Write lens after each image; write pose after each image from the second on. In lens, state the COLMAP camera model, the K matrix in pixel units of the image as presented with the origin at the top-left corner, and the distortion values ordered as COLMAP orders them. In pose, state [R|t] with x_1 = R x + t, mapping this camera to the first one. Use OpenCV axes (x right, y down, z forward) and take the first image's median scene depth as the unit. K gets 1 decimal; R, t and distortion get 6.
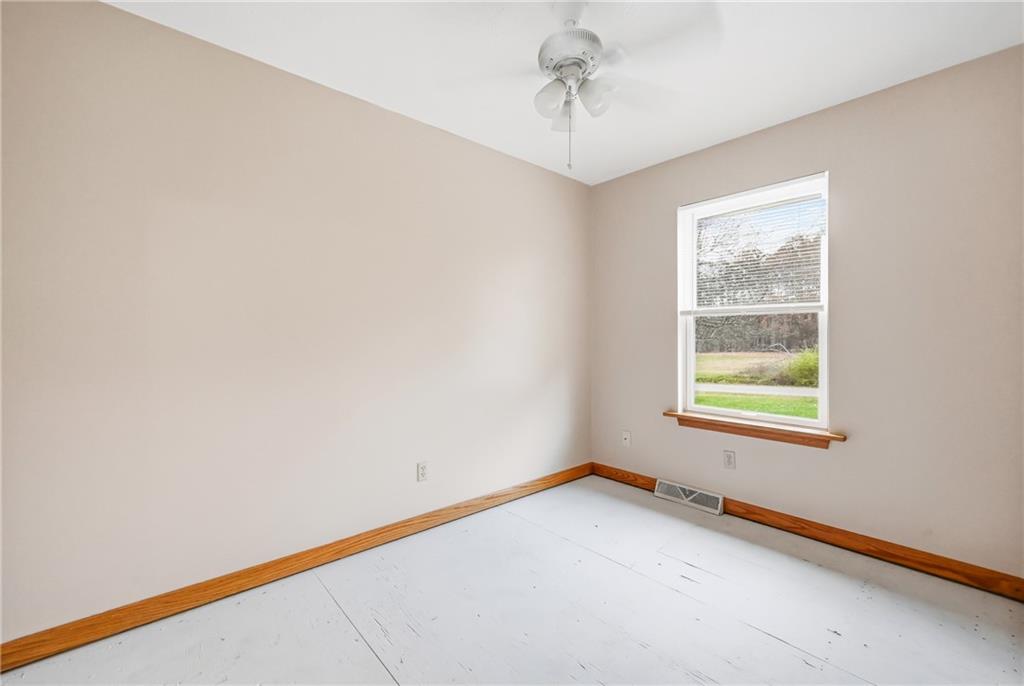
lens RADIAL K [[381.2, 0, 512.0], [0, 381.2, 343.0], [0, 0, 1]] dist [-0.000386, -0.000035]
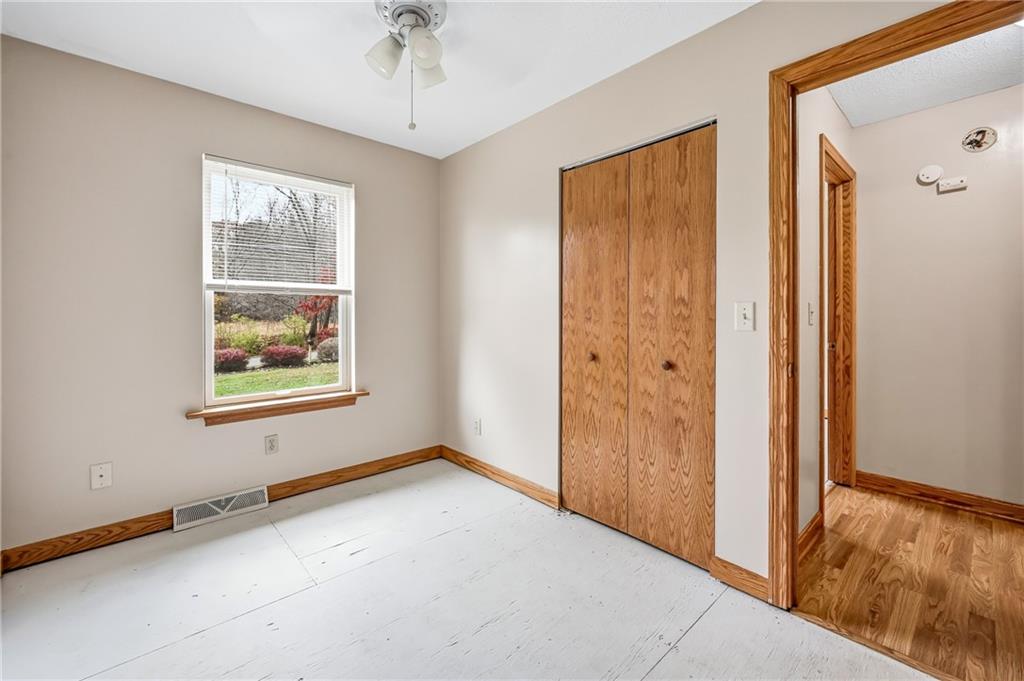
lens RADIAL K [[409.6, 0, 513.4], [0, 409.6, 347.1], [0, 0, 1]] dist [-0.000593, 0.000080]
pose [[0.059477, -0.084678, 0.994632, -0.363384], [0.009603, 0.996398, 0.084254, -0.012475], [-0.998183, 0.004540, 0.060076, 0.328125]]
